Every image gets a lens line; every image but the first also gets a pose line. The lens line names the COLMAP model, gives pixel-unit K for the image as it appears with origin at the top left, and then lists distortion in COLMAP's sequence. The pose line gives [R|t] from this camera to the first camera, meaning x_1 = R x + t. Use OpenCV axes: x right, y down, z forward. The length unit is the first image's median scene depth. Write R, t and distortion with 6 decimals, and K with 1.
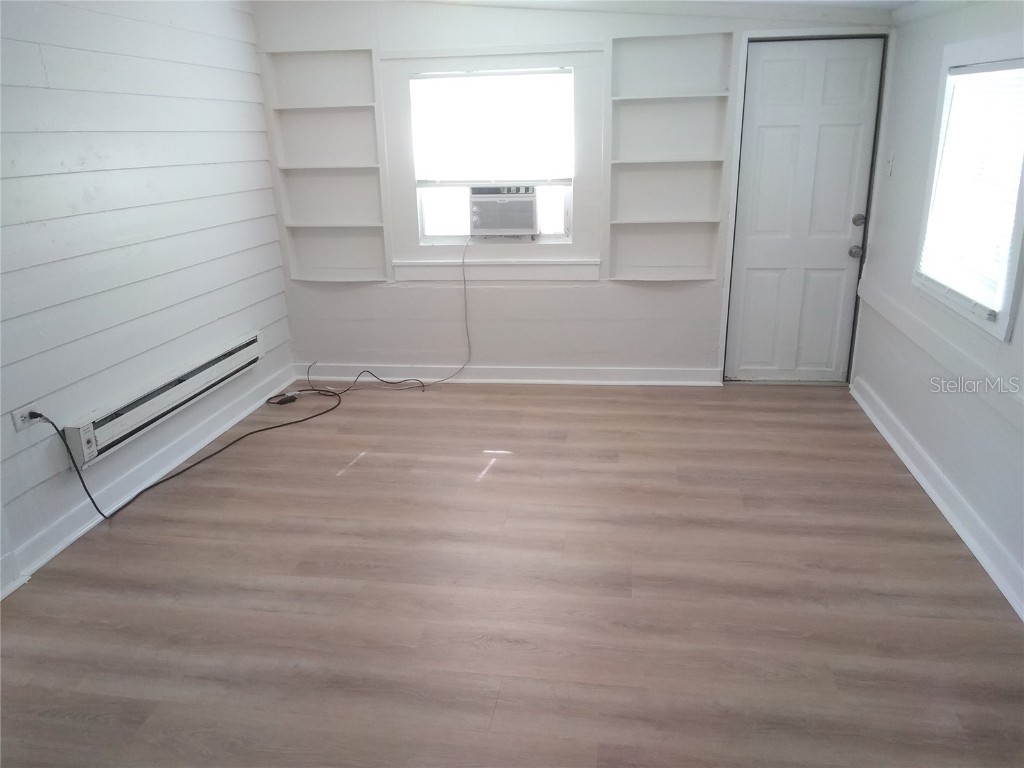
lens RADIAL K [[805.0, 0, 522.6], [0, 805.0, 381.3], [0, 0, 1]] dist [0.067323, -0.093483]
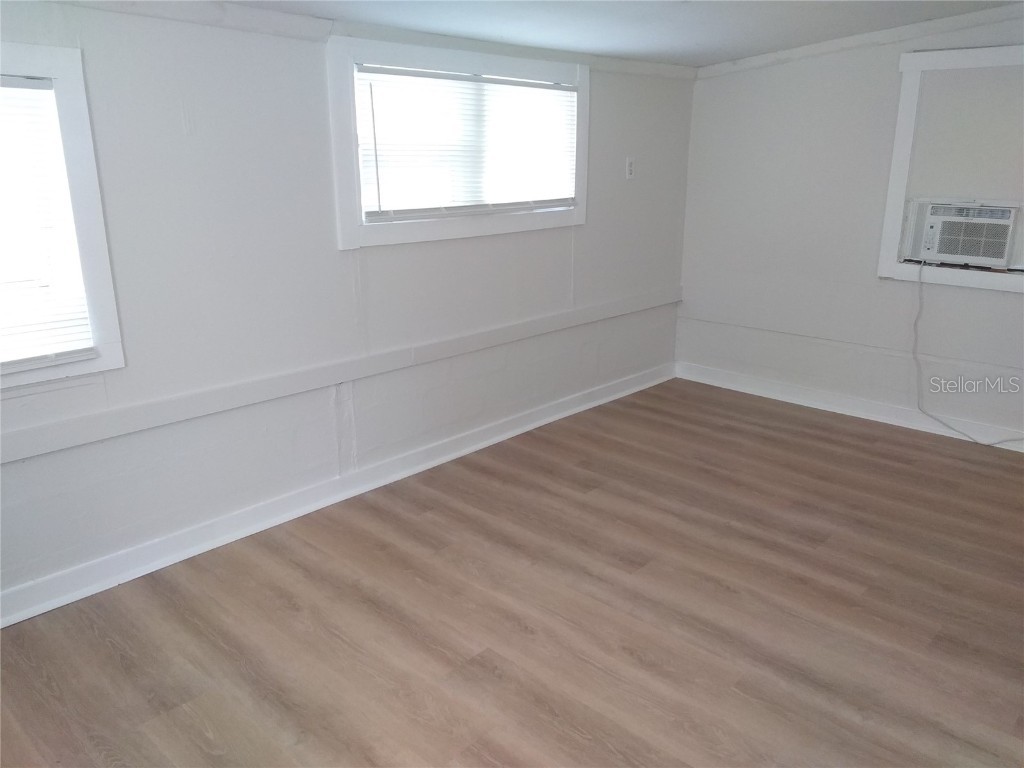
lens RADIAL K [[805.0, 0, 522.6], [0, 805.0, 381.3], [0, 0, 1]] dist [0.067323, -0.093483]
pose [[-0.836090, -0.137911, 0.530974, -0.384174], [0.175452, 0.849827, 0.497001, -0.491150], [-0.519779, 0.508698, -0.686335, 1.606792]]
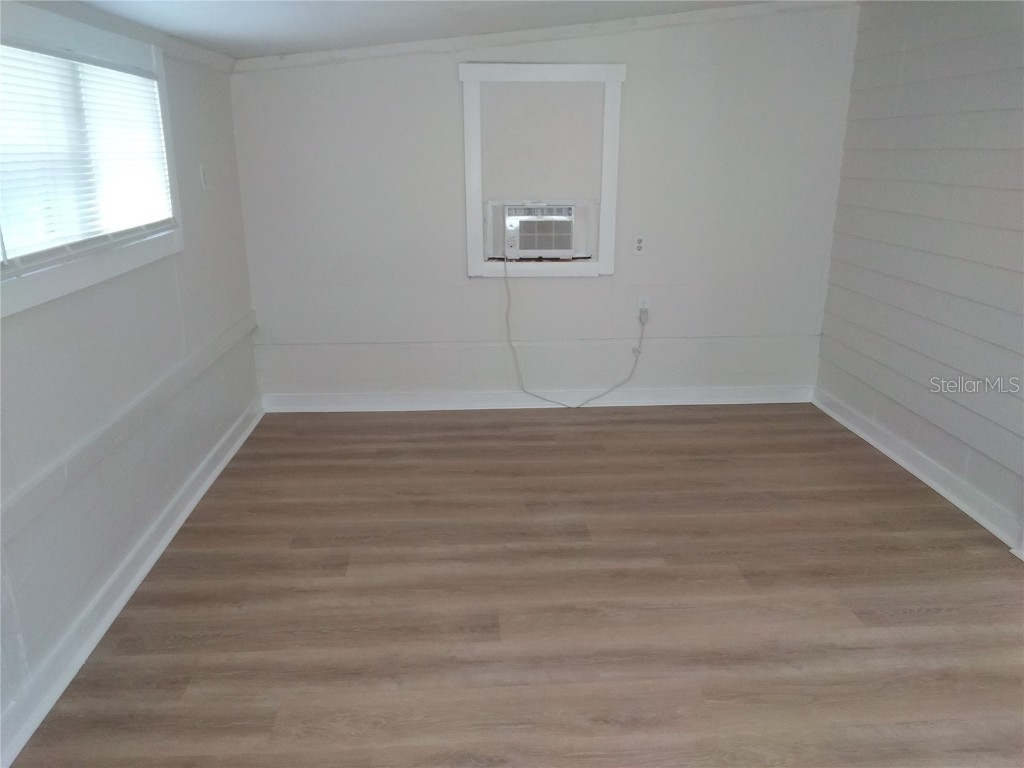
lens RADIAL K [[790.8, 0, 529.8], [0, 790.8, 384.6], [0, 0, 1]] dist [0.063130, -0.083952]
pose [[-0.971718, 0.080170, -0.222118, 0.247328], [-0.058673, 0.829143, 0.555949, -0.485800], [0.228738, 0.553258, -0.800990, 1.504977]]
